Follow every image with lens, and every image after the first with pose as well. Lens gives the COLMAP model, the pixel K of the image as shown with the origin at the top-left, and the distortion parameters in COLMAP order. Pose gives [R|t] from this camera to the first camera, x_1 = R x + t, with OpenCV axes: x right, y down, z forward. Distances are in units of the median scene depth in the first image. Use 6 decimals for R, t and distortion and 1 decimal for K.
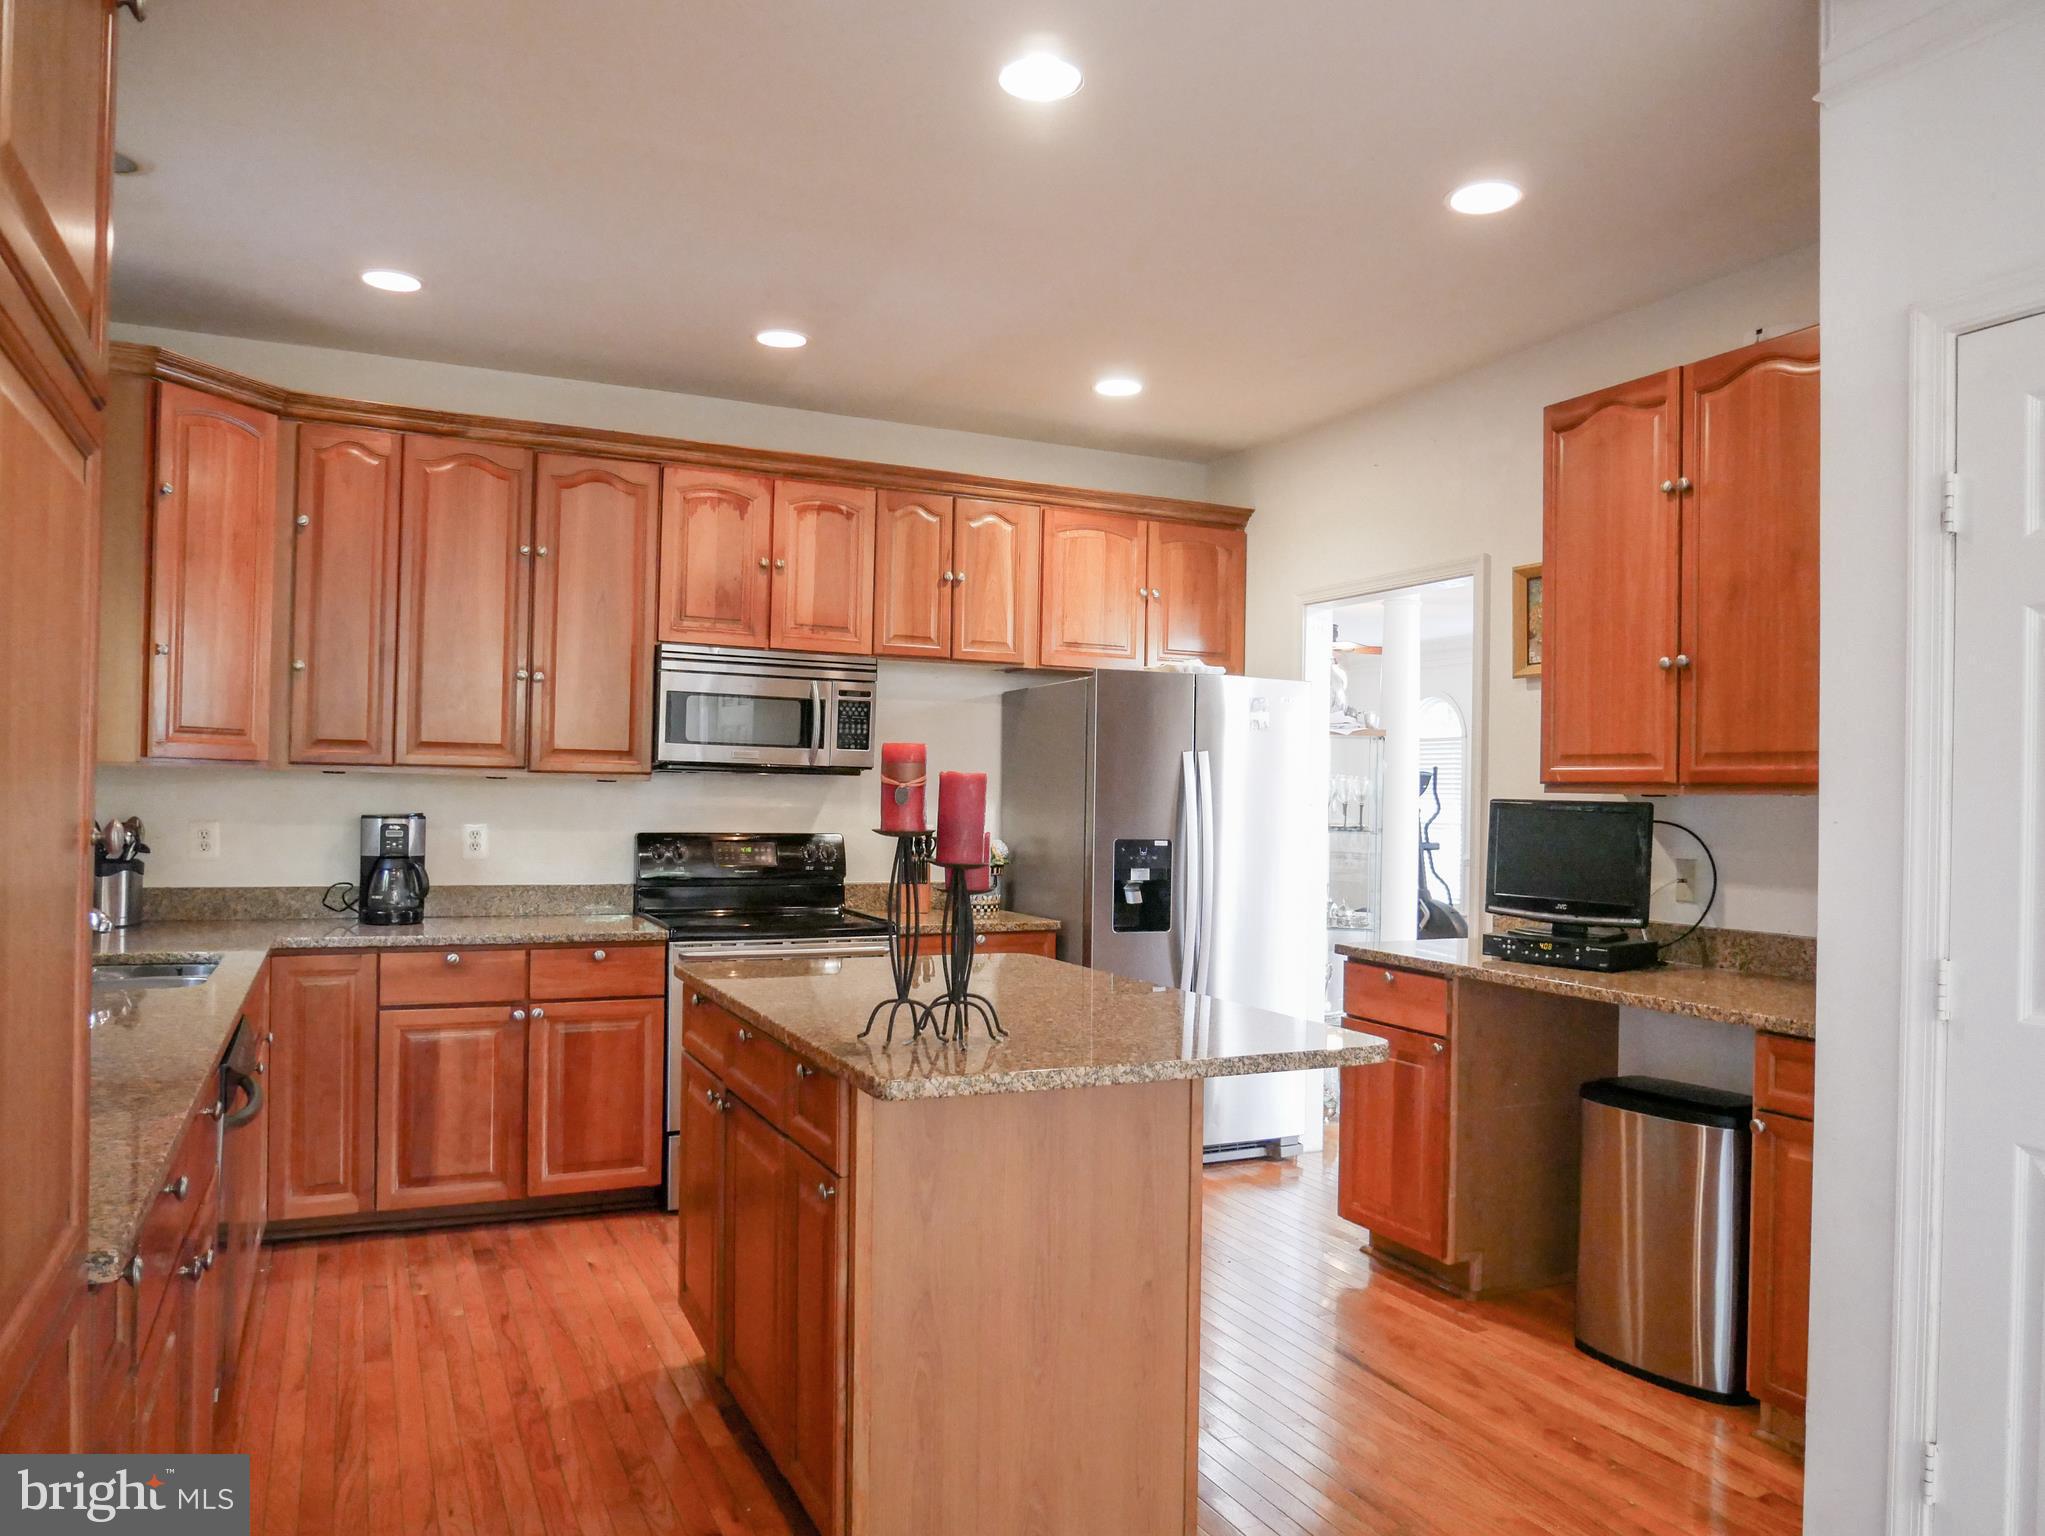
lens RADIAL K [[1470.3, 0, 1025.9], [0, 1470.3, 770.3], [0, 0, 1]] dist [-0.039181, 0.007925]
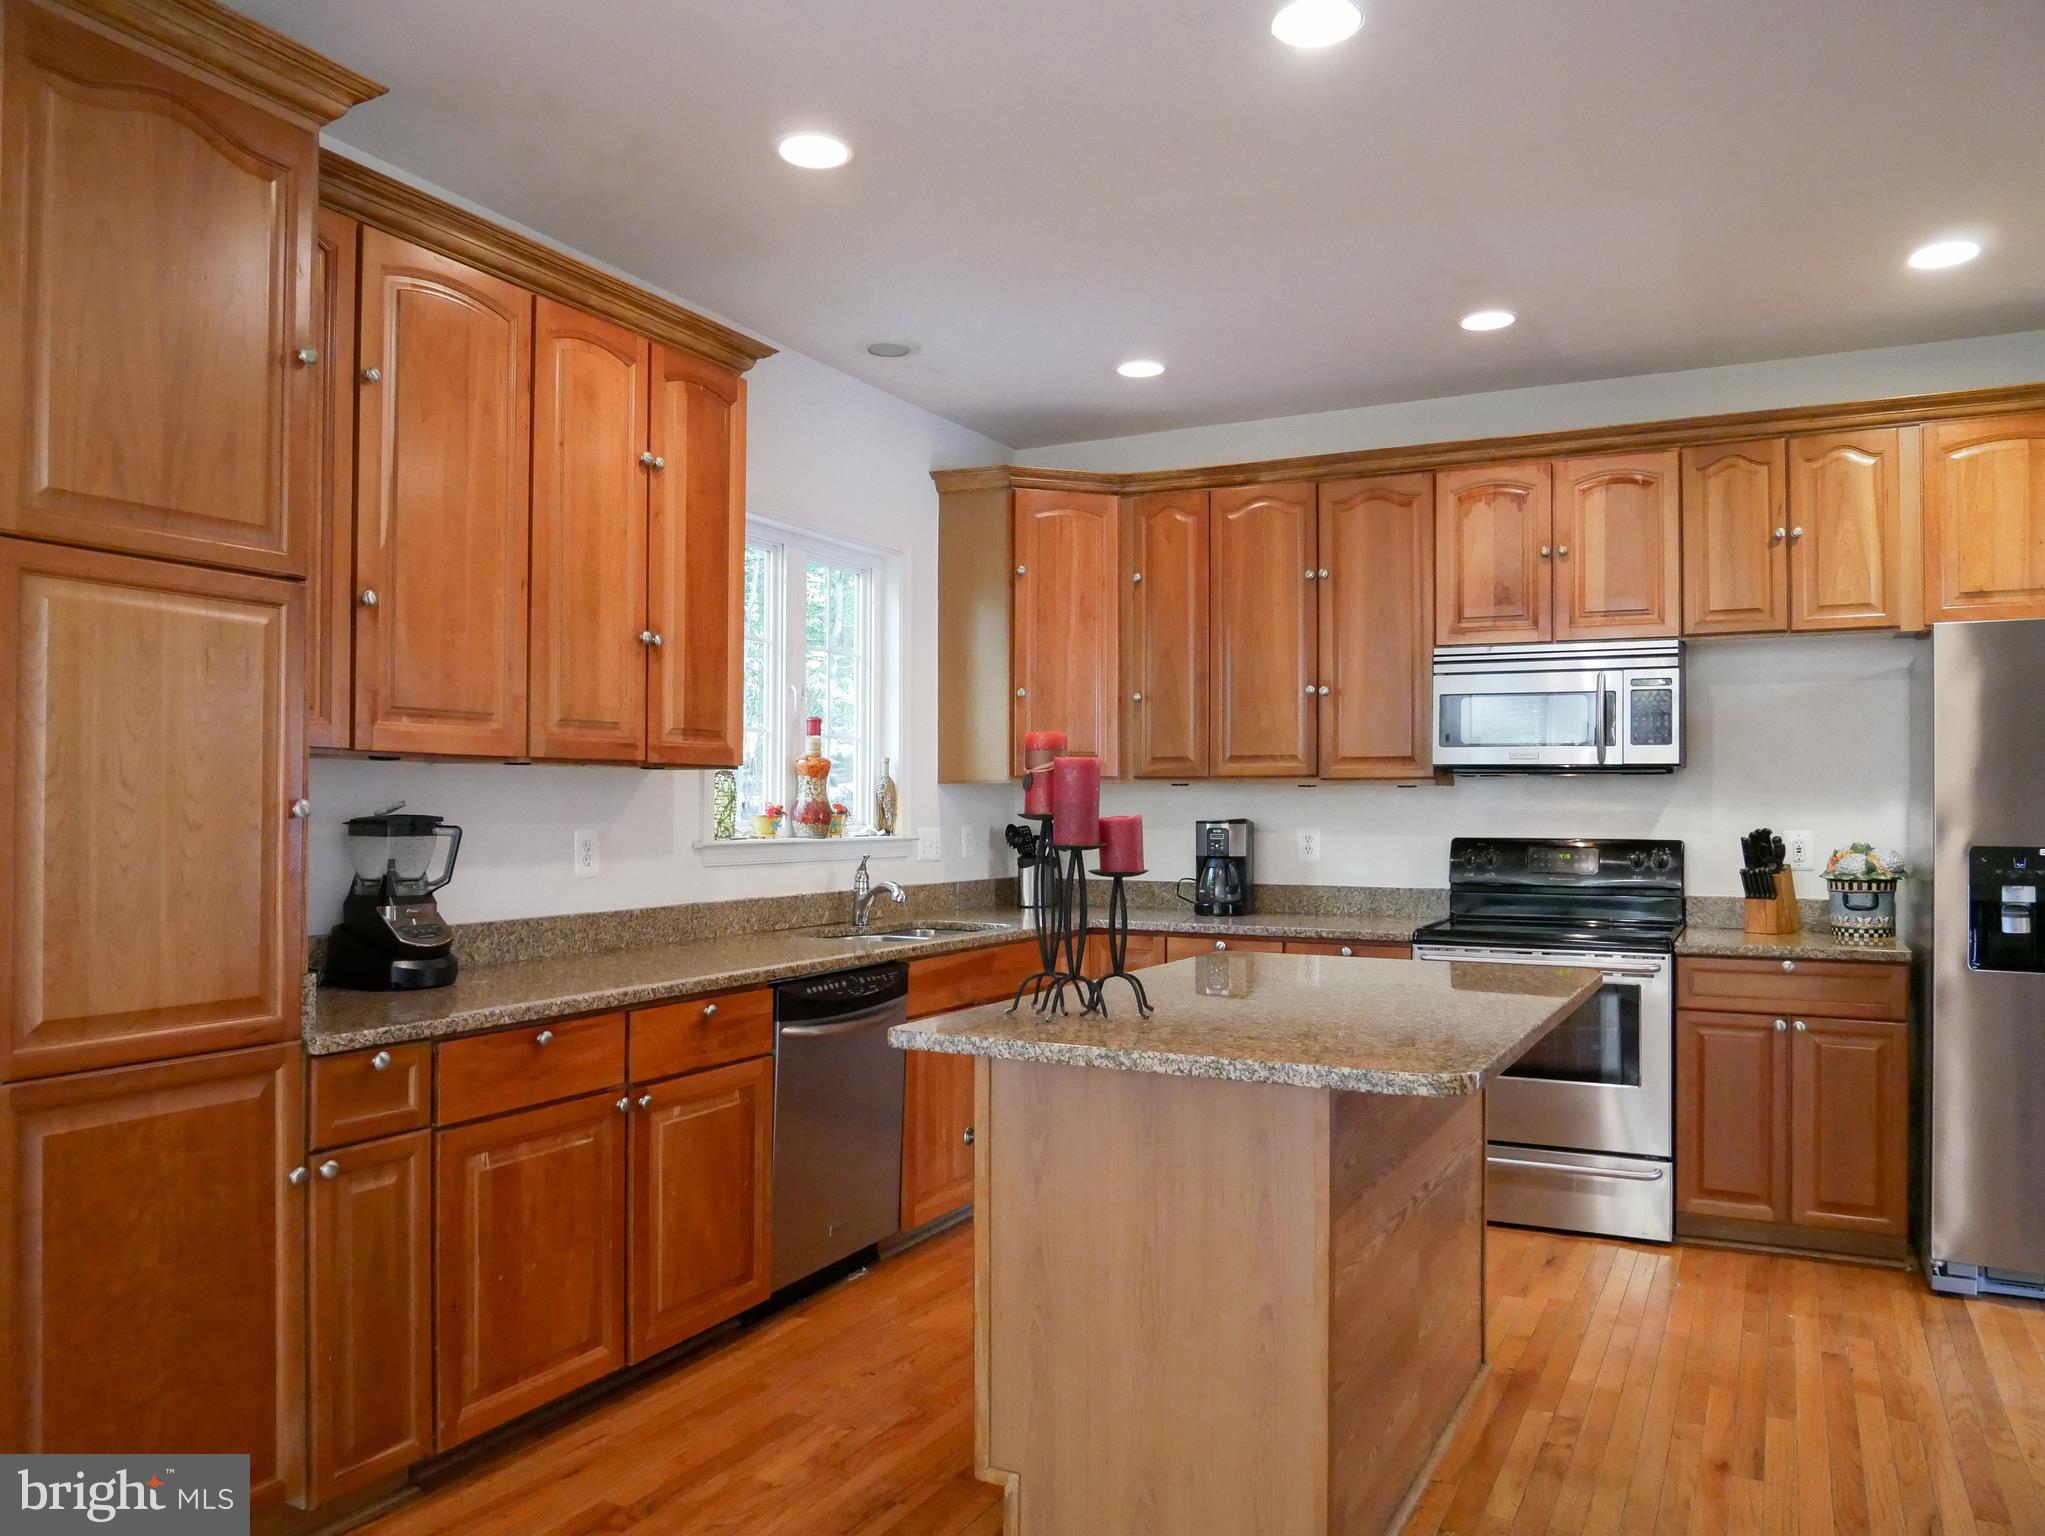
lens RADIAL K [[1470.3, 0, 1026.5], [0, 1470.3, 770.7], [0, 0, 1]] dist [-0.039181, 0.007925]
pose [[0.600013, -0.034802, -0.799233, 0.378532], [0.020715, 0.999394, -0.027966, 0.019443], [0.799722, 0.000224, 0.600371, 0.171035]]
